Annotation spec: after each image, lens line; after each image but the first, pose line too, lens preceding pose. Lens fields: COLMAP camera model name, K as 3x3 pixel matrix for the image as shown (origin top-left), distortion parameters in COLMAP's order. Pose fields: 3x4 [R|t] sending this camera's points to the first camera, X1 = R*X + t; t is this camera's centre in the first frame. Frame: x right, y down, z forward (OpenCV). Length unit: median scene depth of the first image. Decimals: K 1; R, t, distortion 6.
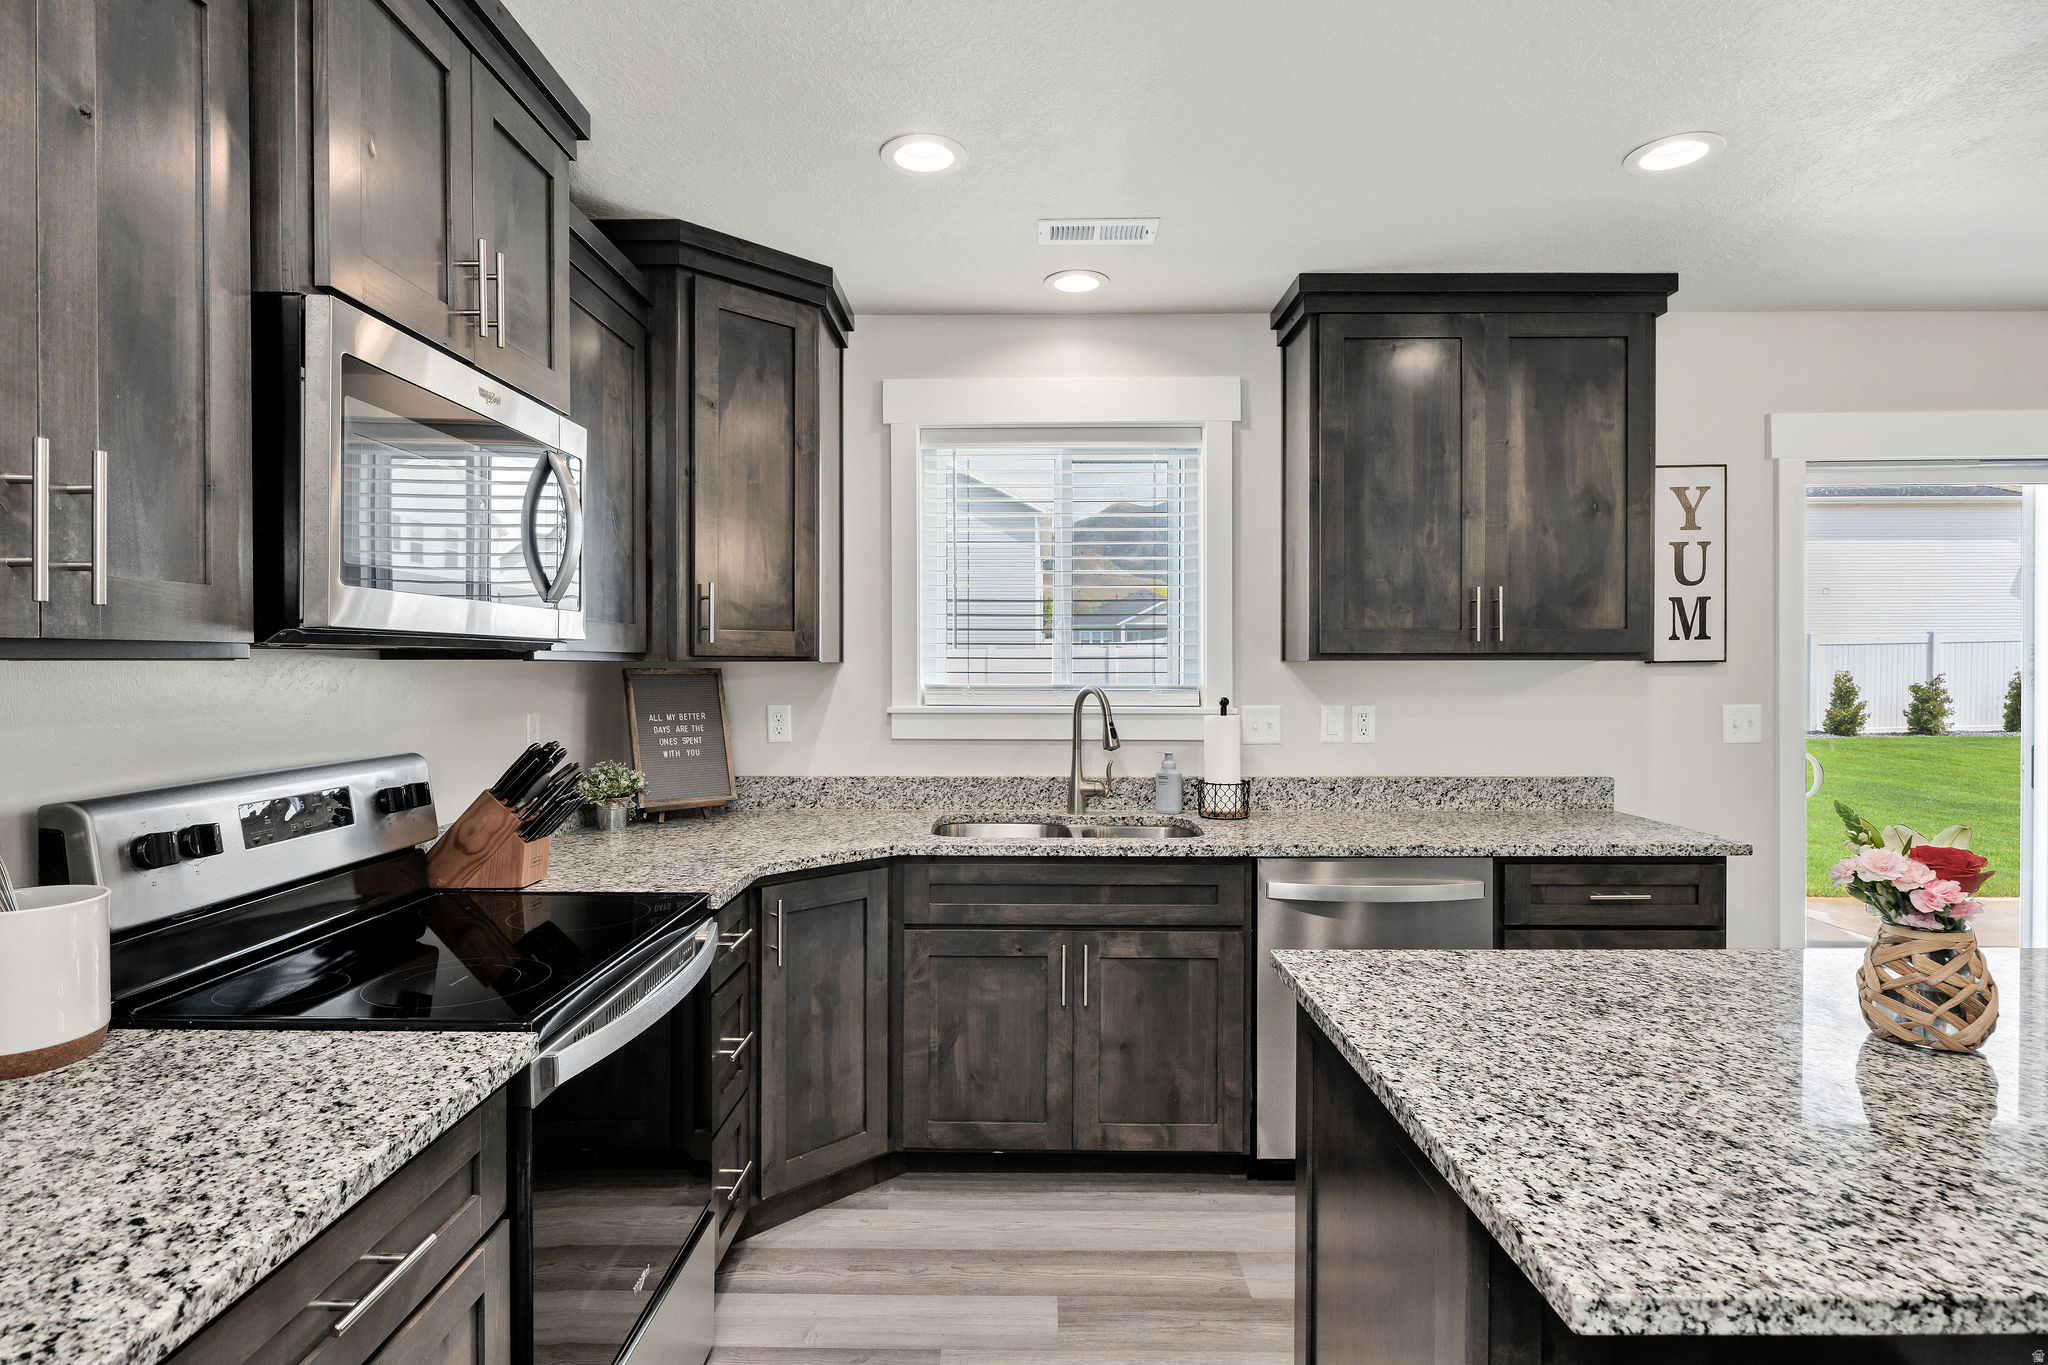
lens RADIAL K [[1050.6, 0, 1003.2], [0, 1050.6, 676.0], [0, 0, 1]] dist [-0.018521, 0.000336]
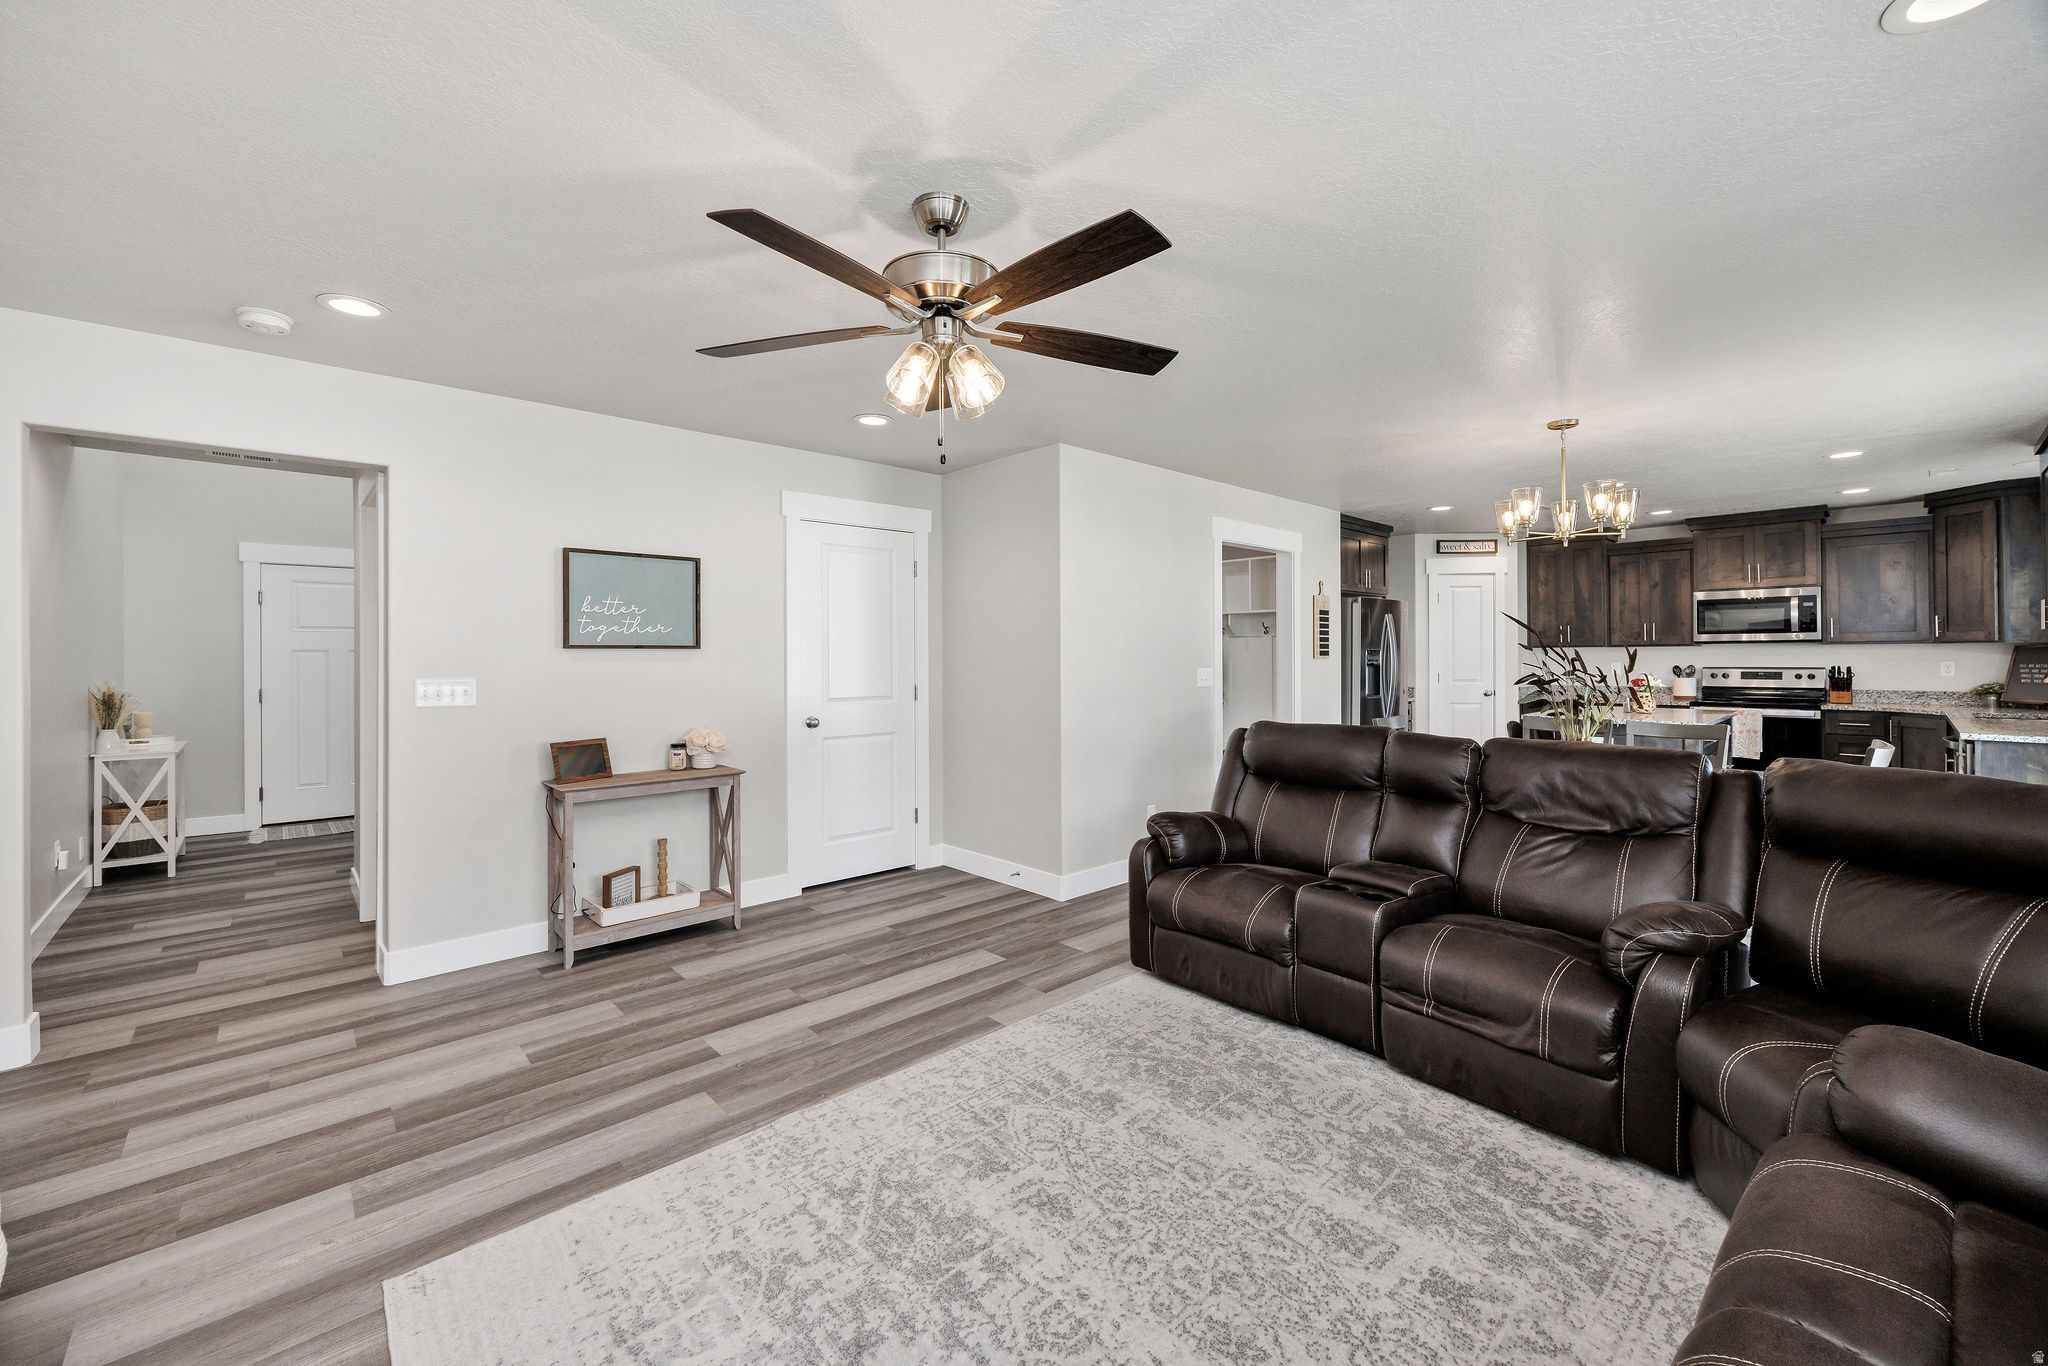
lens RADIAL K [[872.8, 0, 948.0], [0, 872.8, 656.6], [0, 0, 1]] dist [0.005869, -0.000414]
pose [[-0.718957, 0.004376, -0.695041, 3.028063], [-0.000974, 0.999973, 0.007303, 0.007028], [0.695054, 0.005927, -0.718933, 0.763945]]
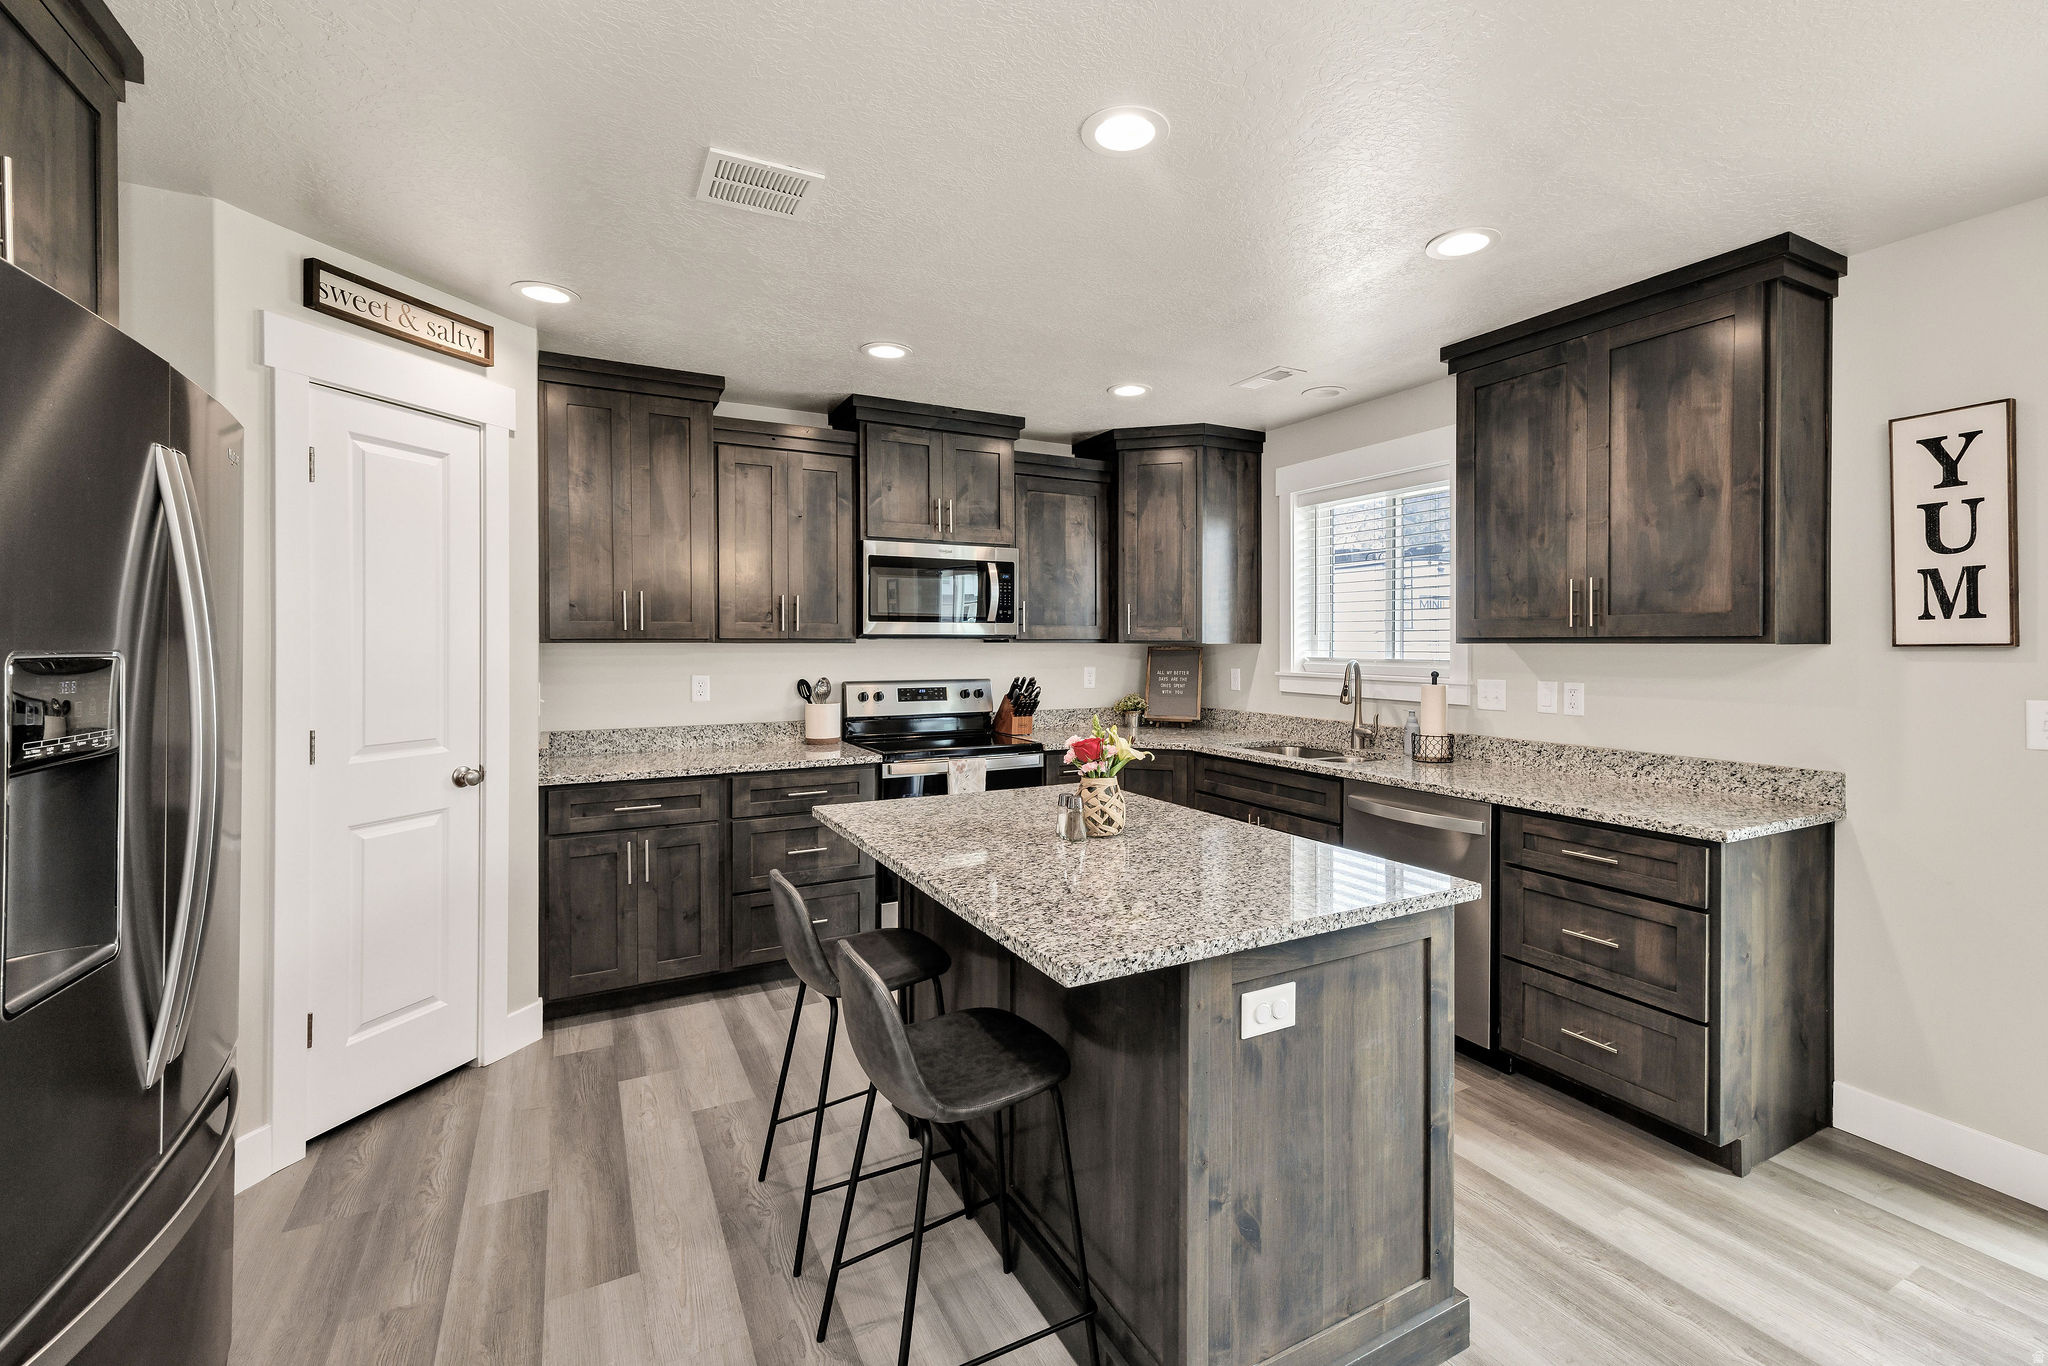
lens RADIAL K [[872.8, 0, 1046.7], [0, 872.8, 650.6], [0, 0, 1]] dist [0.005869, -0.000414]
pose [[0.498959, 0.008772, -0.866581, 0.984033], [-0.011978, 0.999923, 0.003225, -0.003404], [0.866543, 0.008771, 0.499025, 0.026748]]
